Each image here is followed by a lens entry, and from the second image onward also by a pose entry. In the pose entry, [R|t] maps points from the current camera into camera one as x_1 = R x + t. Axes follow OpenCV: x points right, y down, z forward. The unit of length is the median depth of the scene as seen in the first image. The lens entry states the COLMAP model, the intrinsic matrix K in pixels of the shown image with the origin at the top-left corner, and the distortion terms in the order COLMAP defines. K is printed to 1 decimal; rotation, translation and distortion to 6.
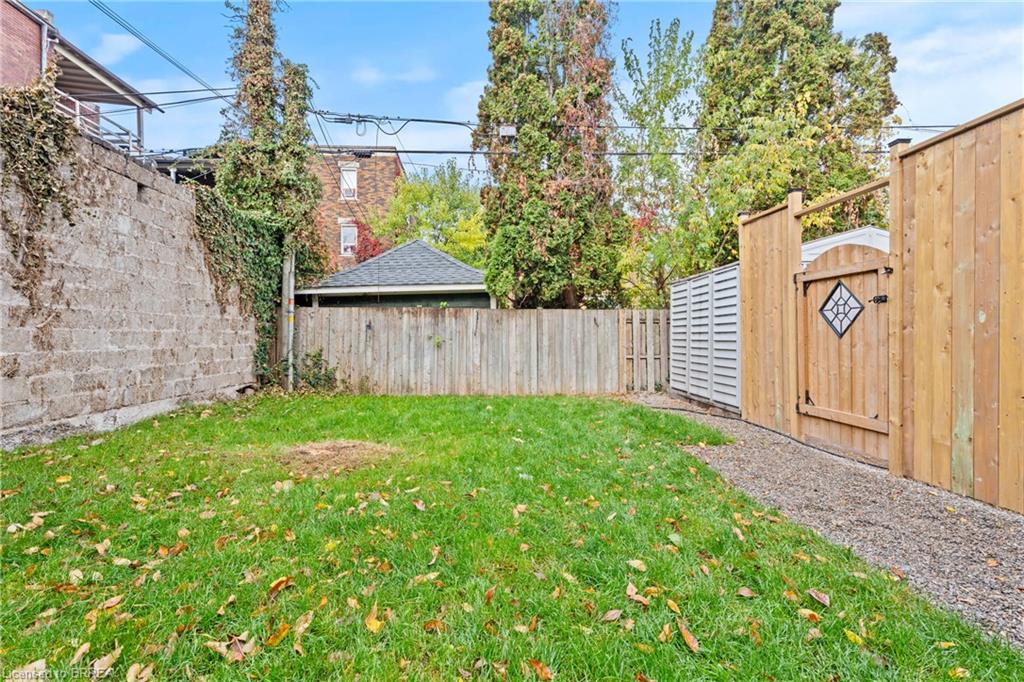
lens RADIAL K [[463.5, 0, 513.3], [0, 463.5, 340.9], [0, 0, 1]] dist [0.008086, -0.001036]
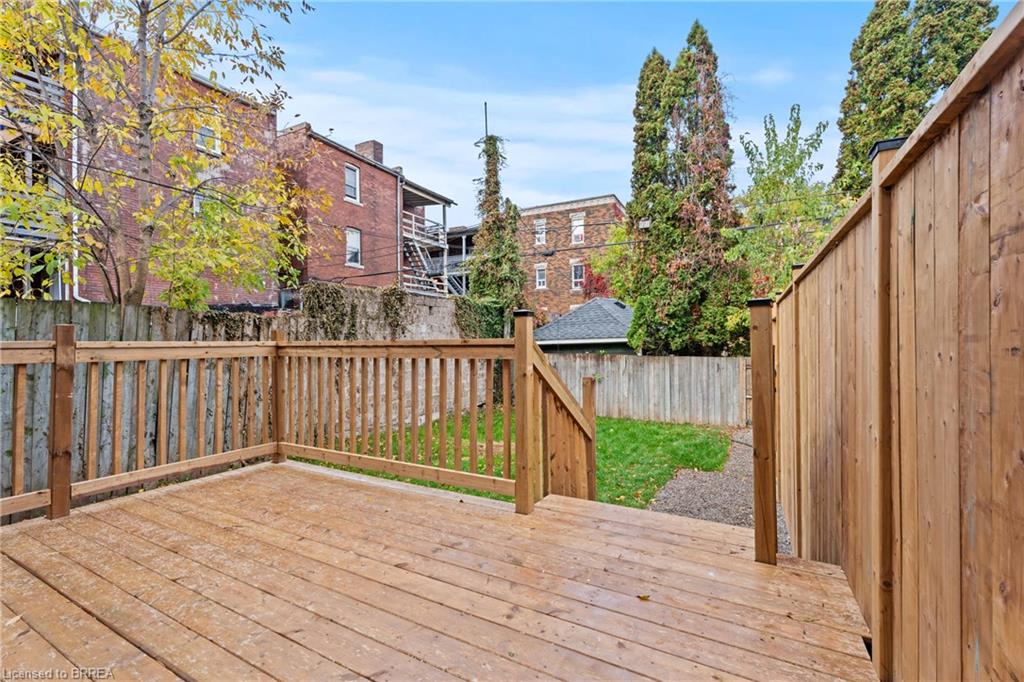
lens RADIAL K [[463.5, 0, 511.4], [0, 463.5, 341.3], [0, 0, 1]] dist [0.008086, -0.001036]
pose [[0.850833, -0.008846, -0.525362, 0.357499], [0.005909, 0.999956, -0.007267, -0.103476], [0.525403, 0.003078, 0.850848, -0.341242]]
